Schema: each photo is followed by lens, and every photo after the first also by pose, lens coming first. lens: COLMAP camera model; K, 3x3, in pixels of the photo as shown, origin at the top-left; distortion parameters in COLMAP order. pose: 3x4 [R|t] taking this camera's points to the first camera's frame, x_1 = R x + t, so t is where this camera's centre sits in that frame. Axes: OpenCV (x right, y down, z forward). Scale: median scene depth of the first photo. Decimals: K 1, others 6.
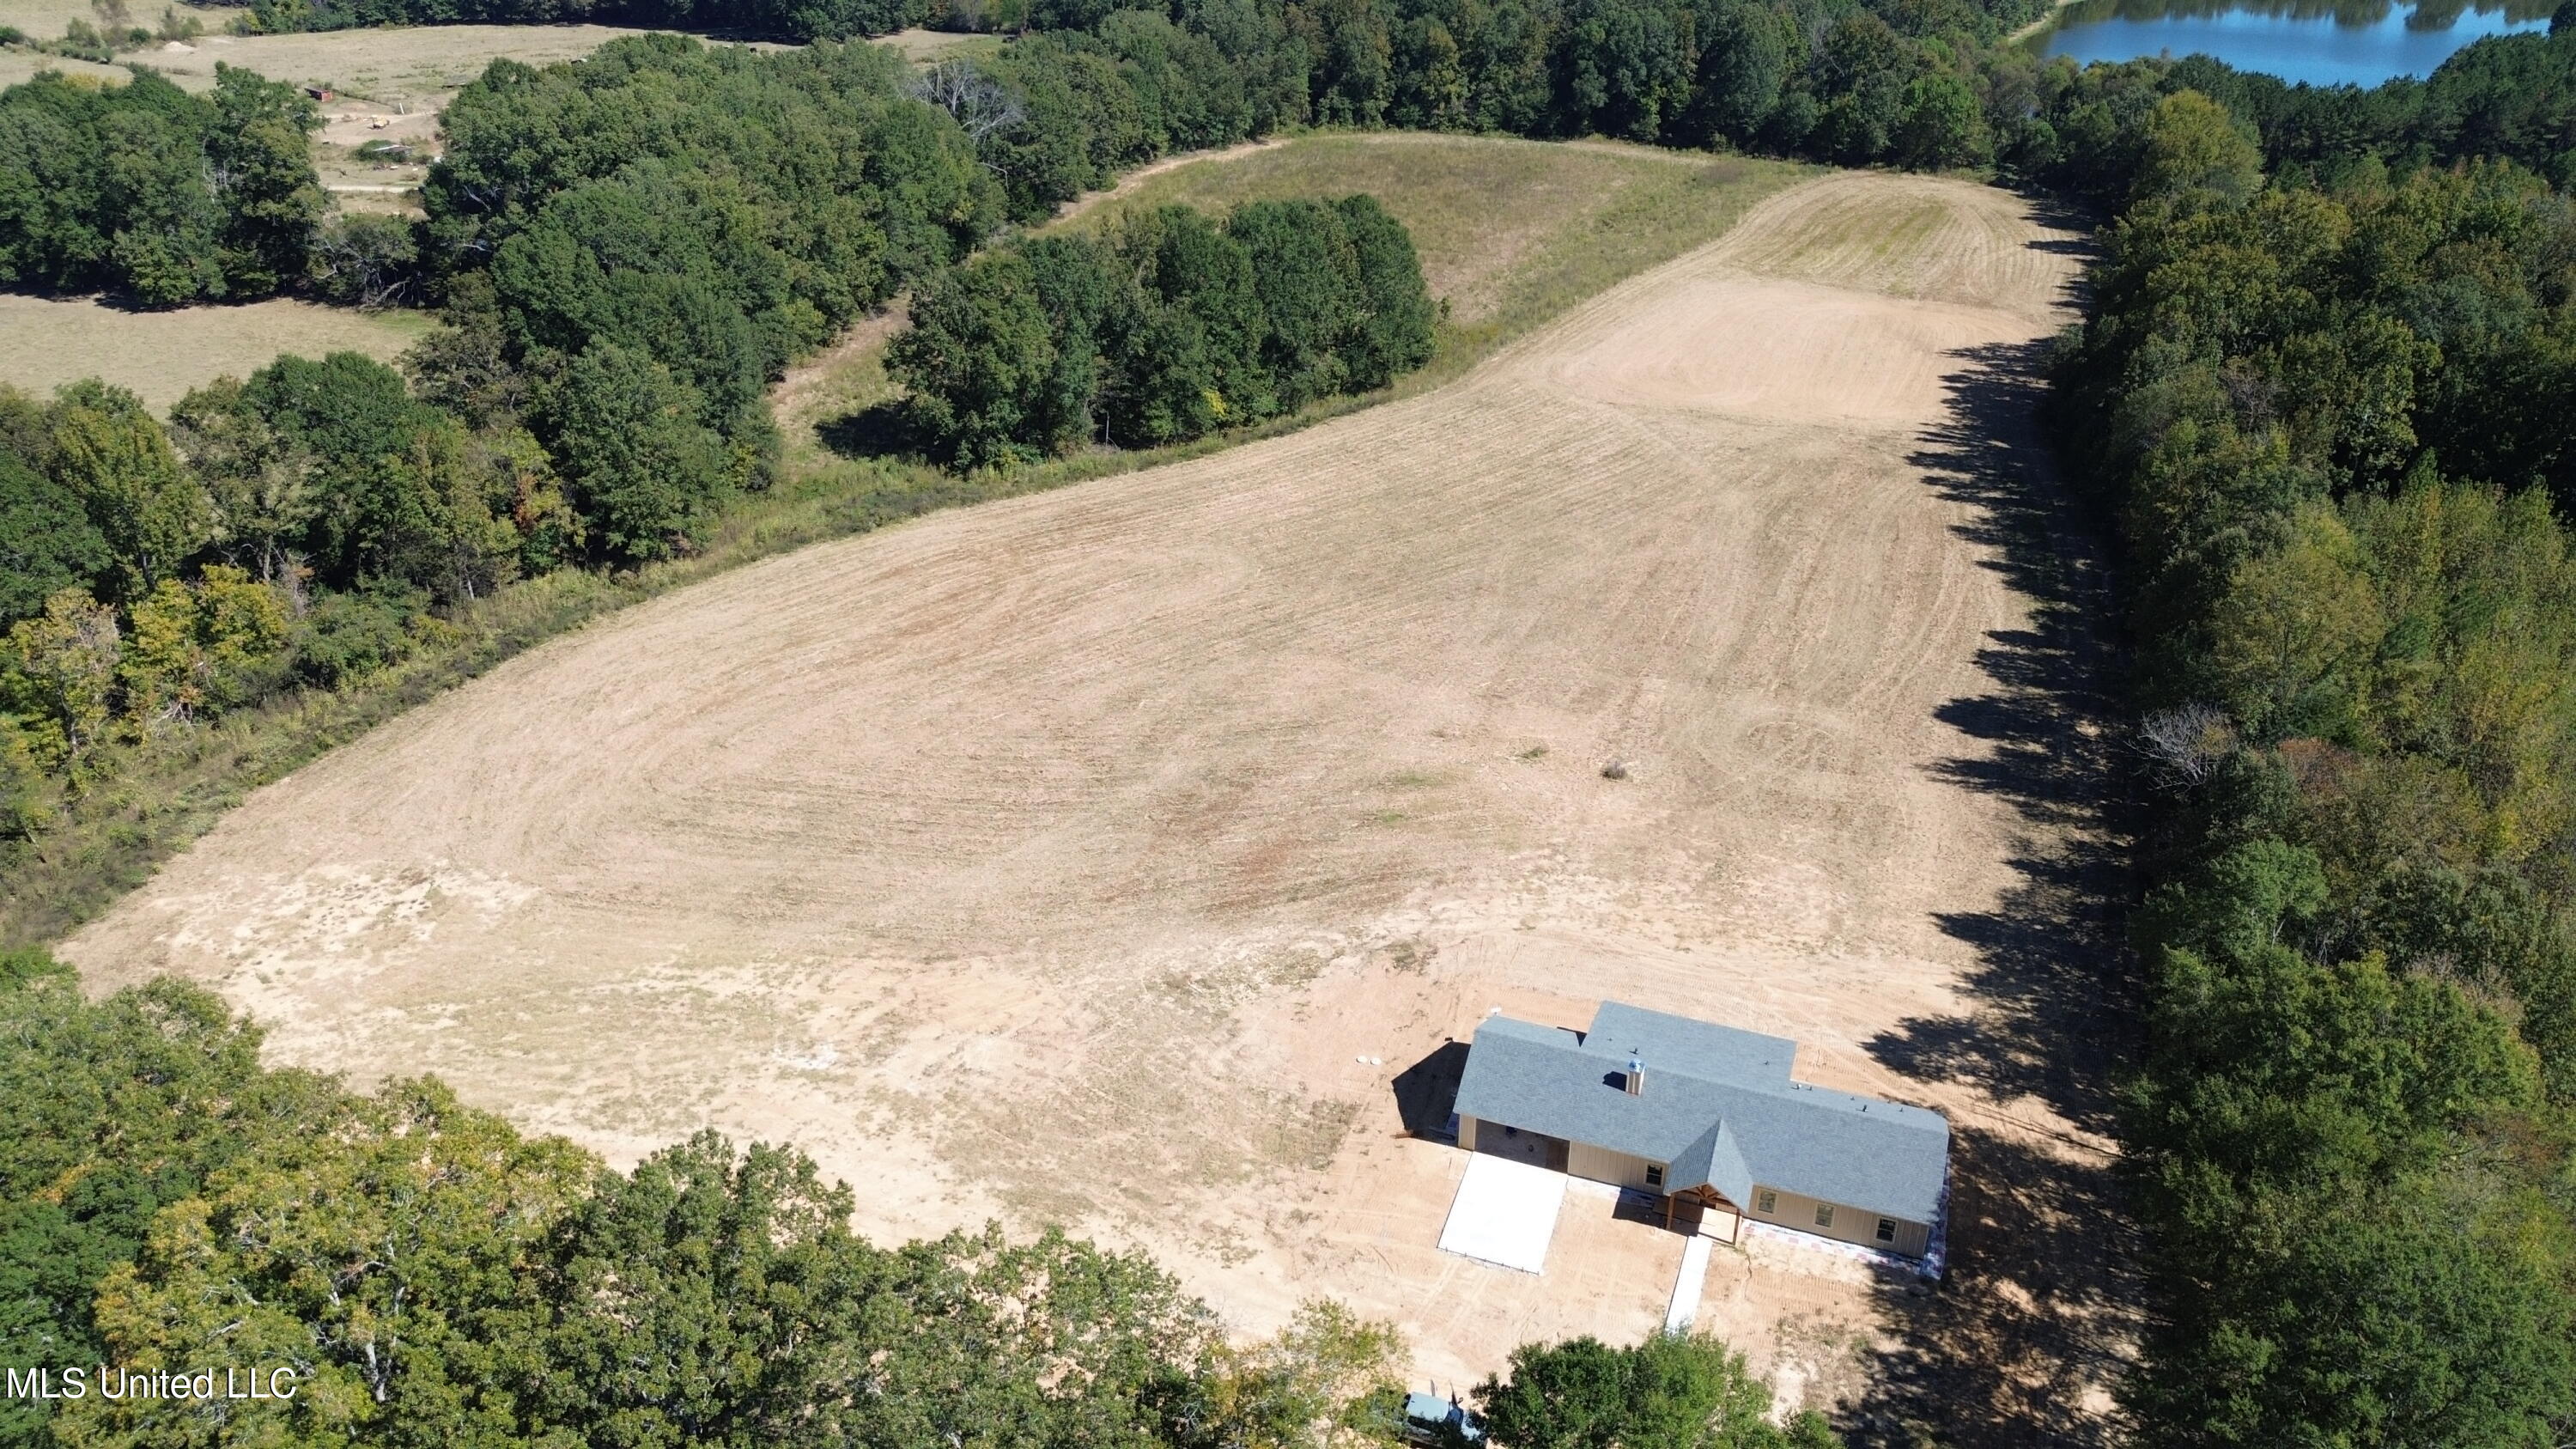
lens RADIAL K [[1825.2, 0, 1288.0], [0, 1825.2, 724.5], [0, 0, 1]] dist [0.079906, -0.075460]
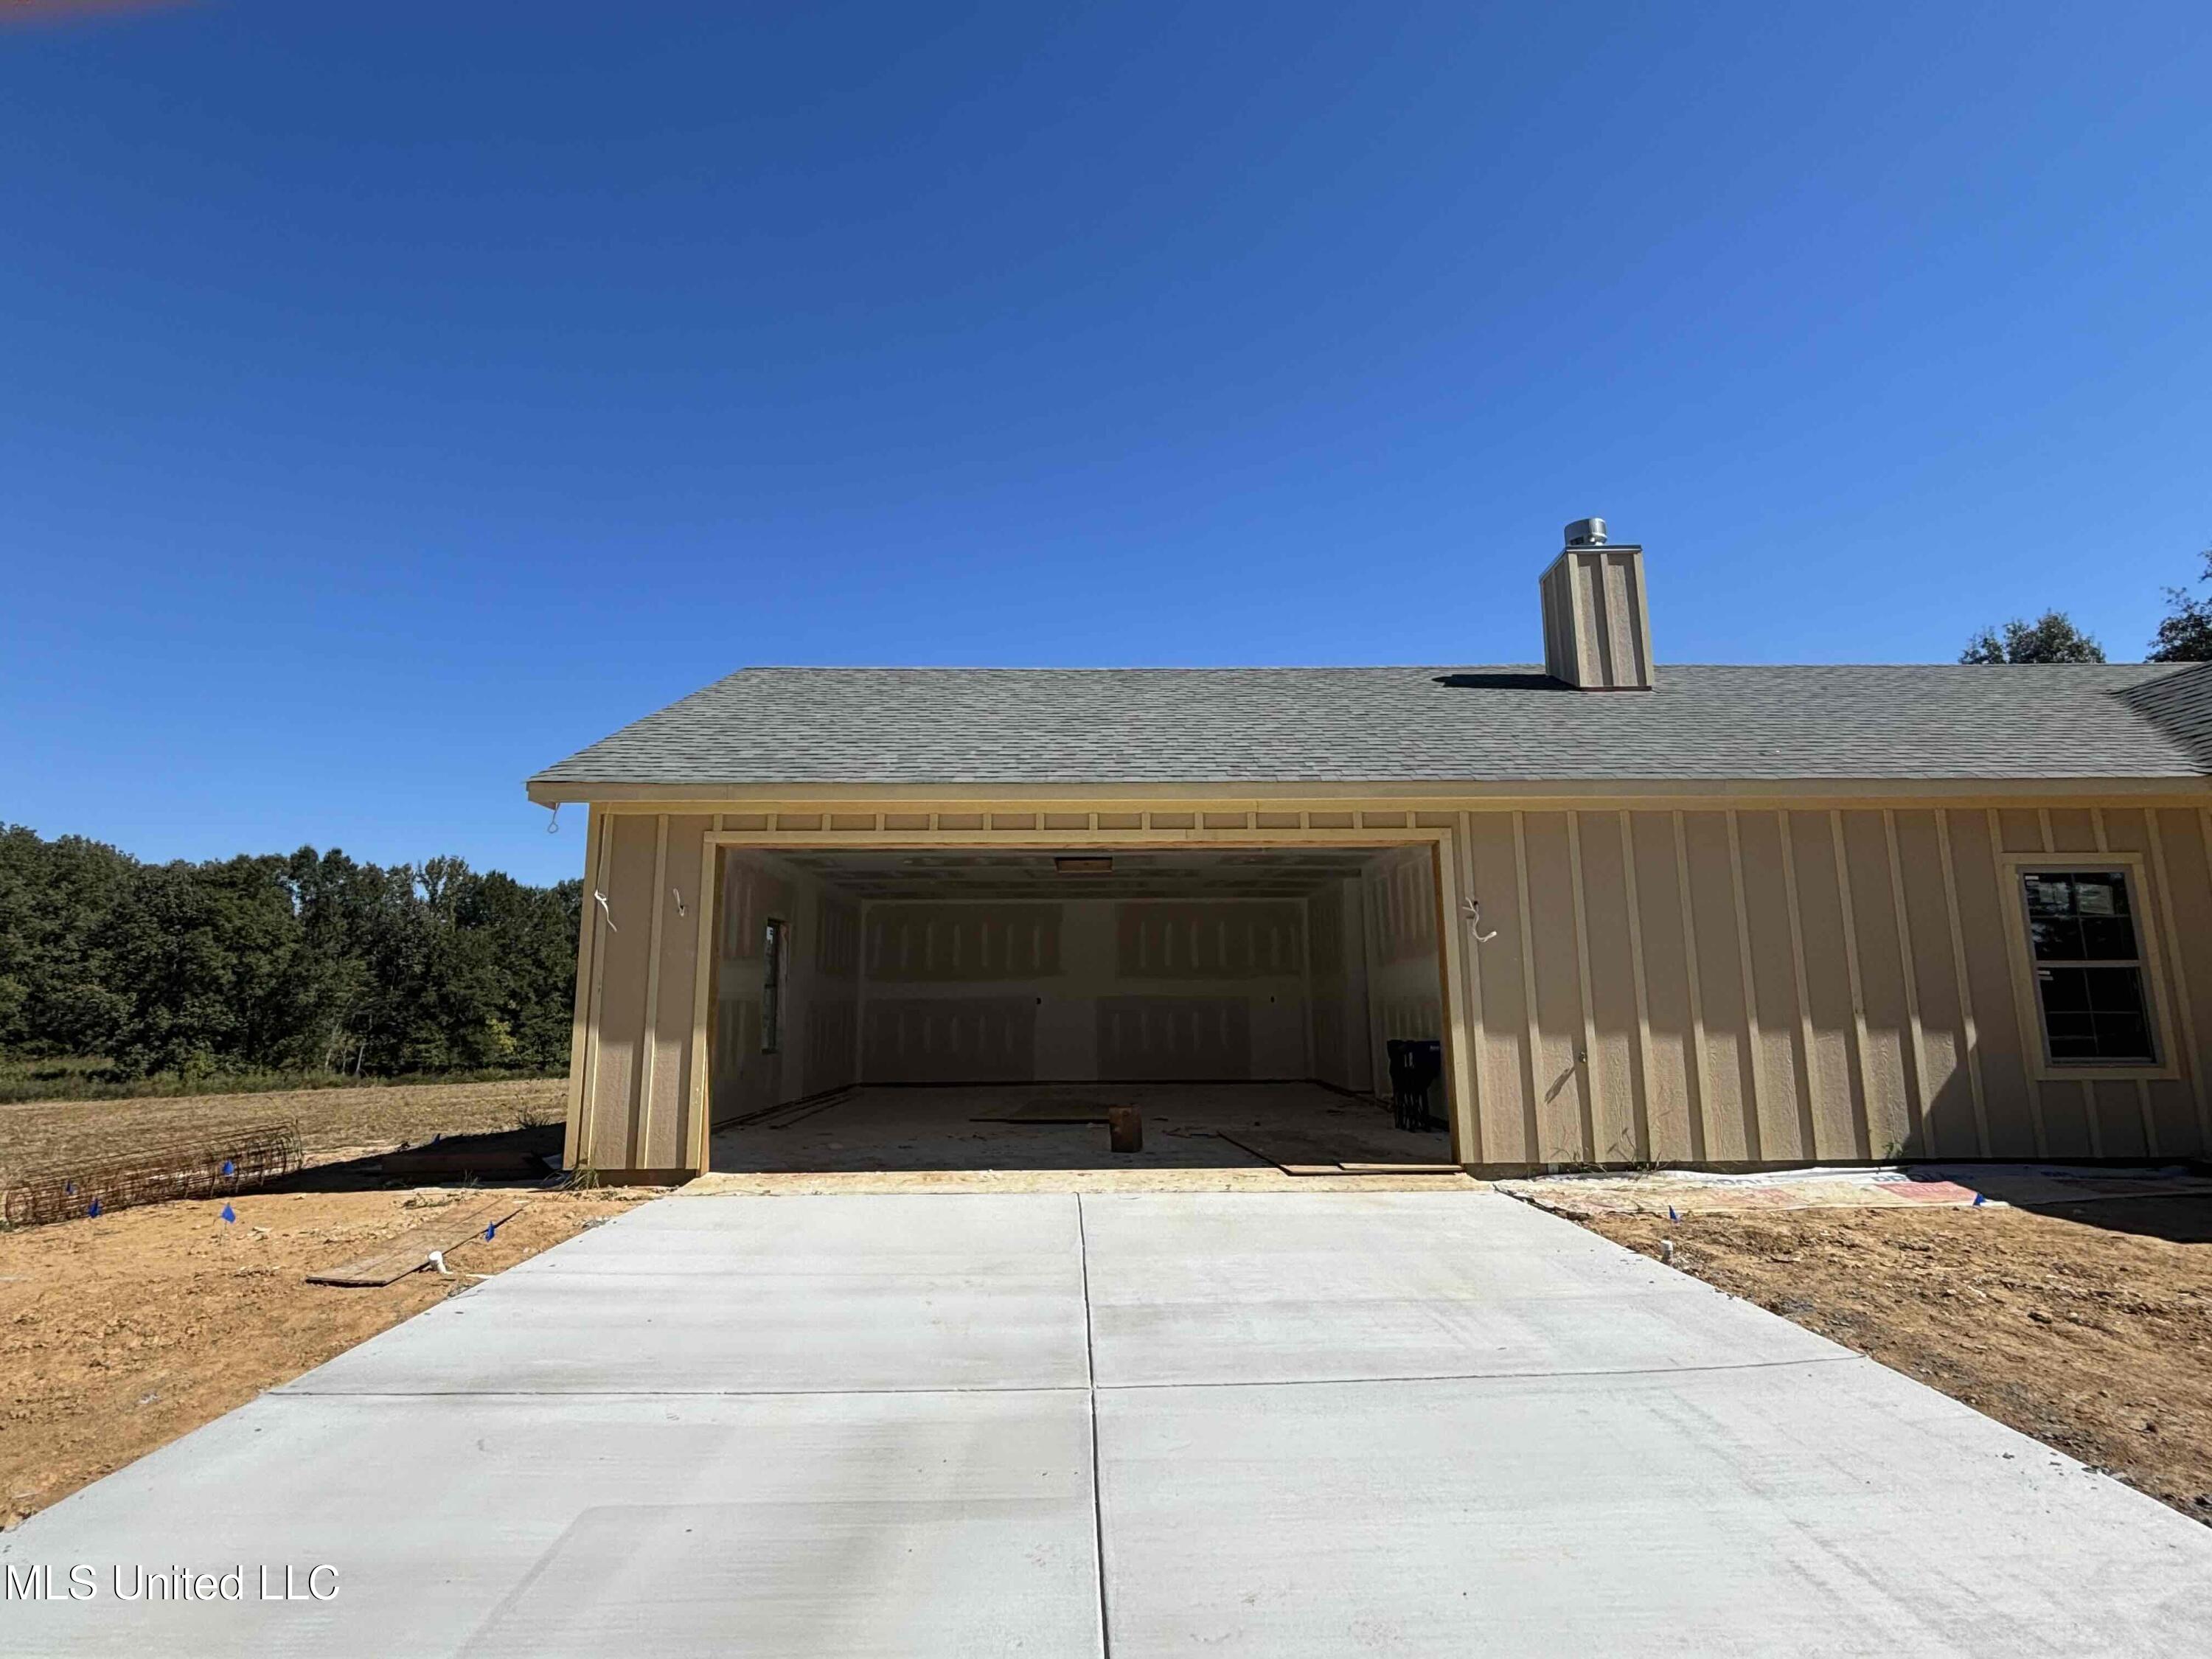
lens RADIAL K [[1106.6, 0, 1095.6], [0, 1106.6, 825.0], [0, 0, 1]] dist [-0.005183, -0.000267]
pose [[0.939845, 0.047751, 0.338247, 0.060752], [0.173608, 0.786003, -0.593346, 0.159163], [-0.294196, 0.616376, 0.730431, 0.560246]]
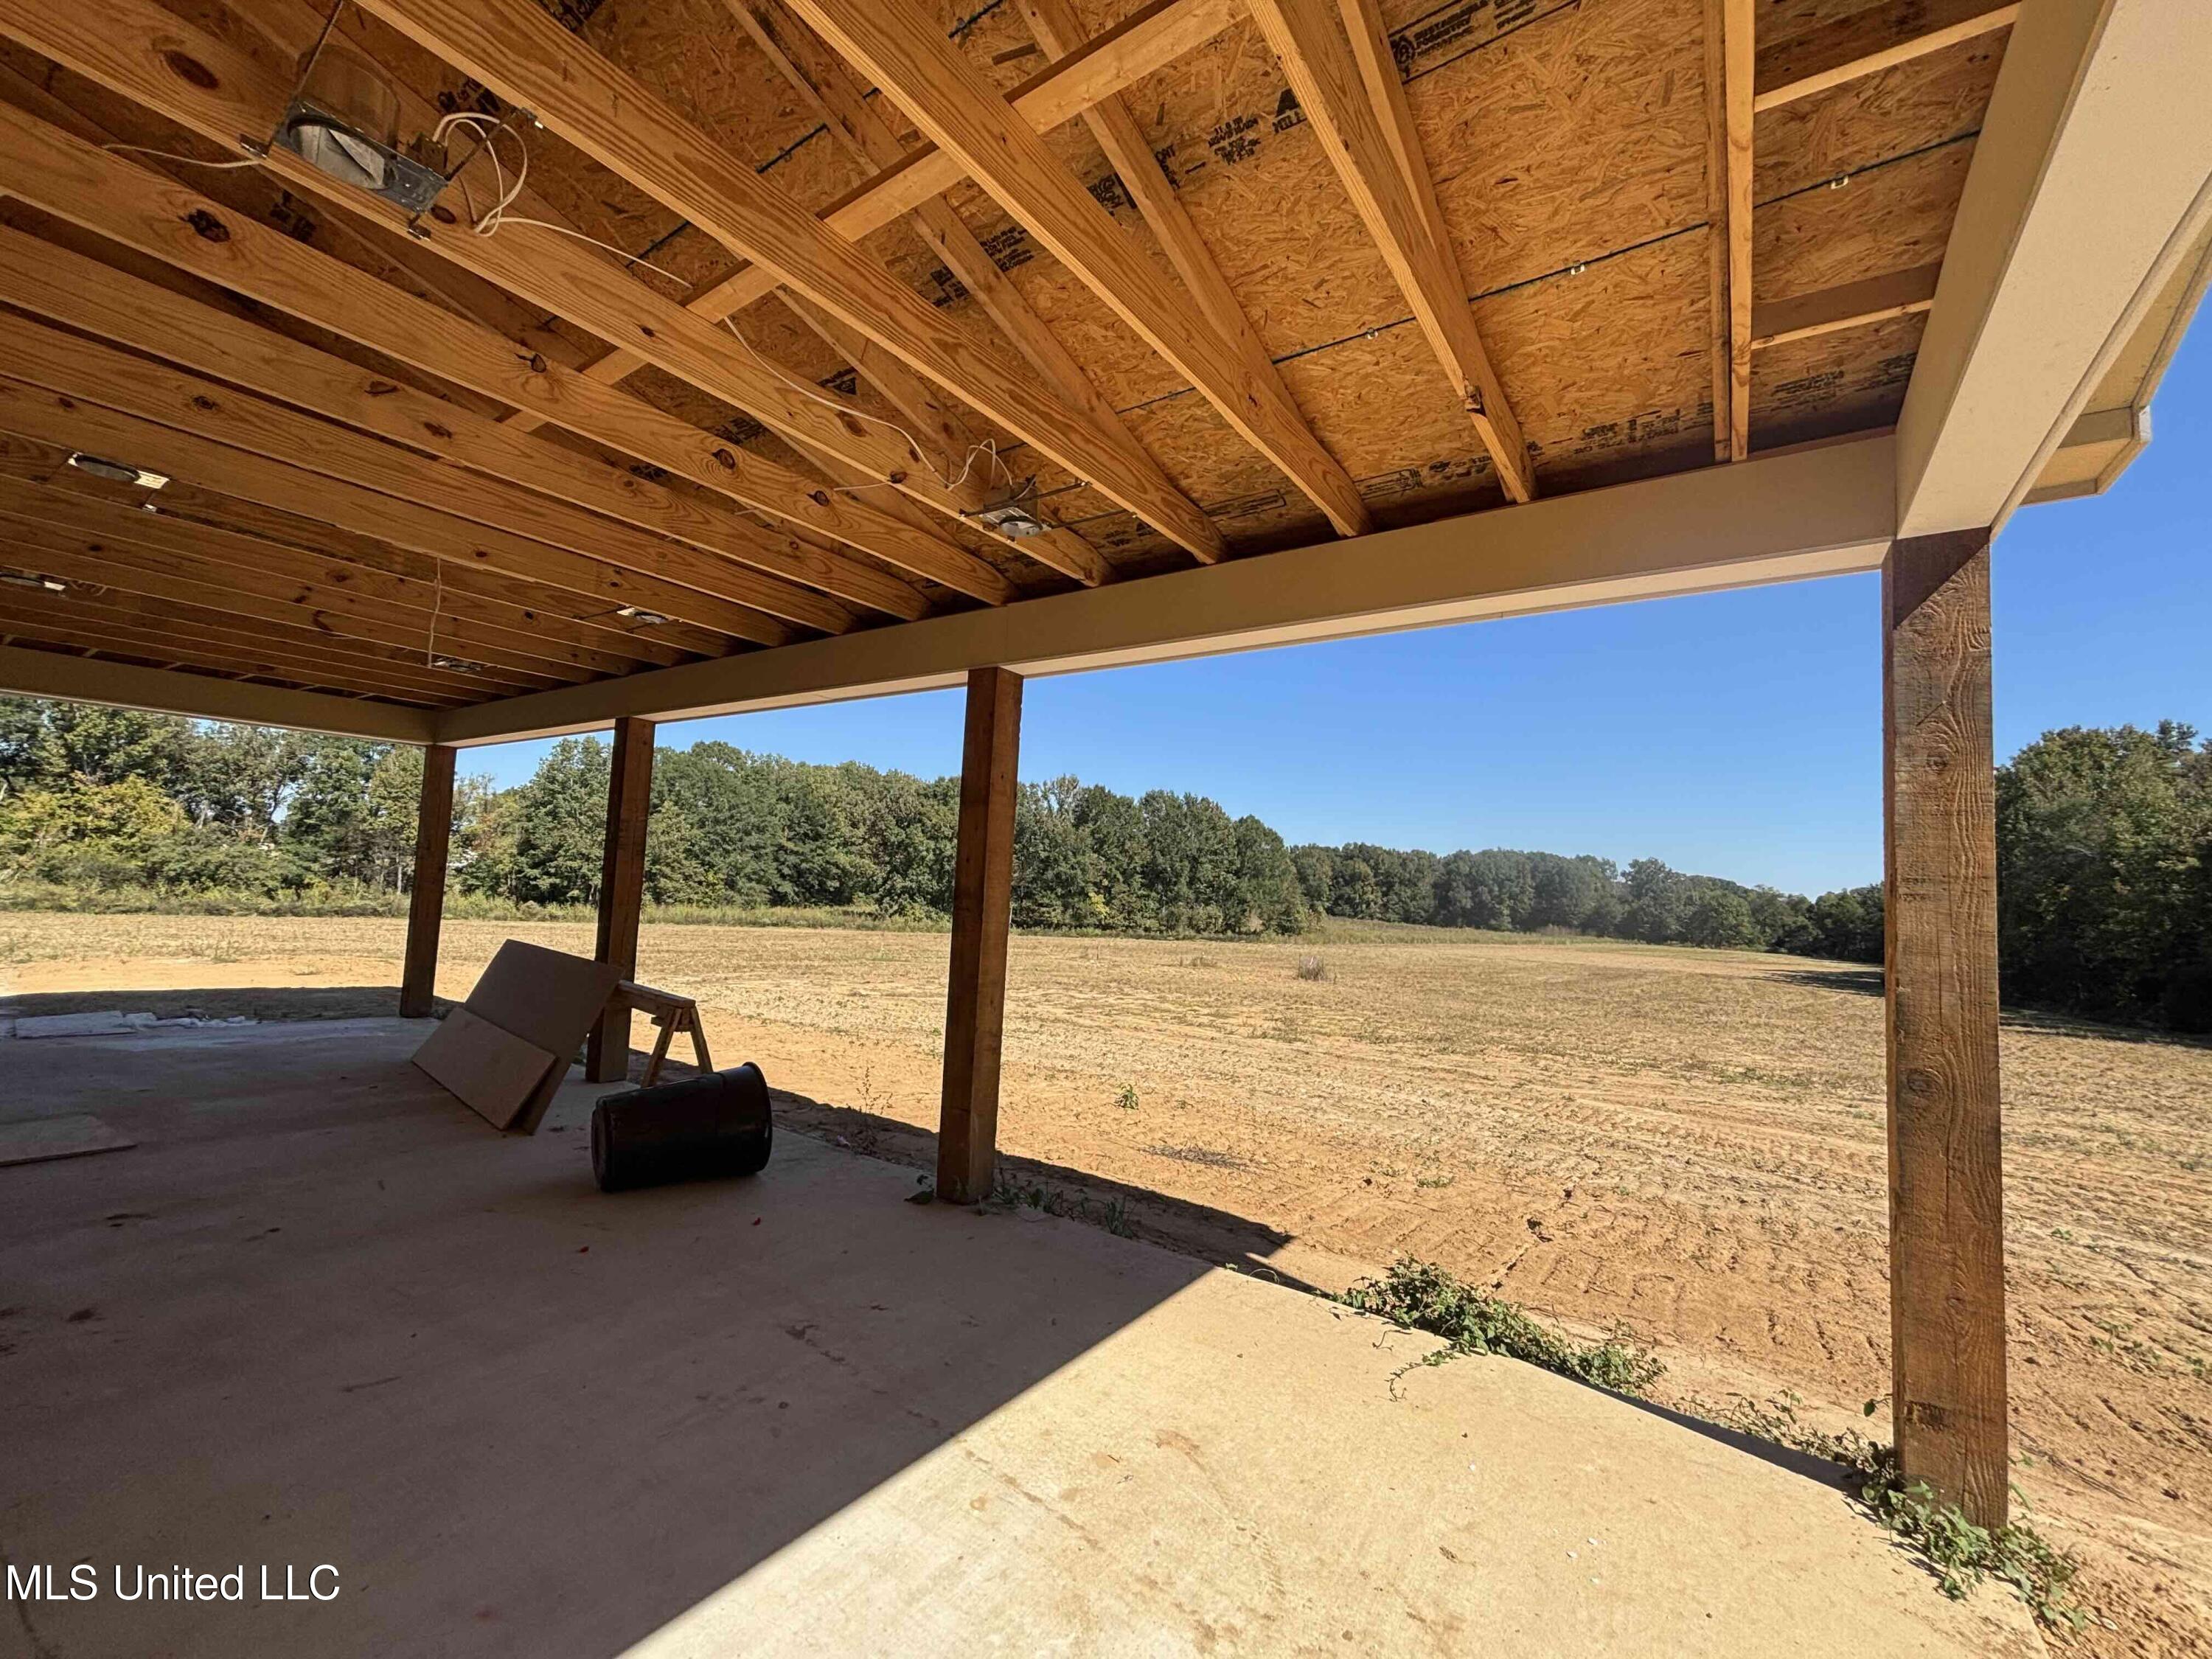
lens RADIAL K [[890.4, 0, 1106.0], [0, 890.4, 829.5], [0, 0, 1]] dist [0.023649, -0.011495]
pose [[0.963148, 0.023045, -0.267982, 0.162686], [-0.165821, 0.835335, -0.524136, 0.128432], [0.211776, 0.549257, 0.808373, 0.612927]]
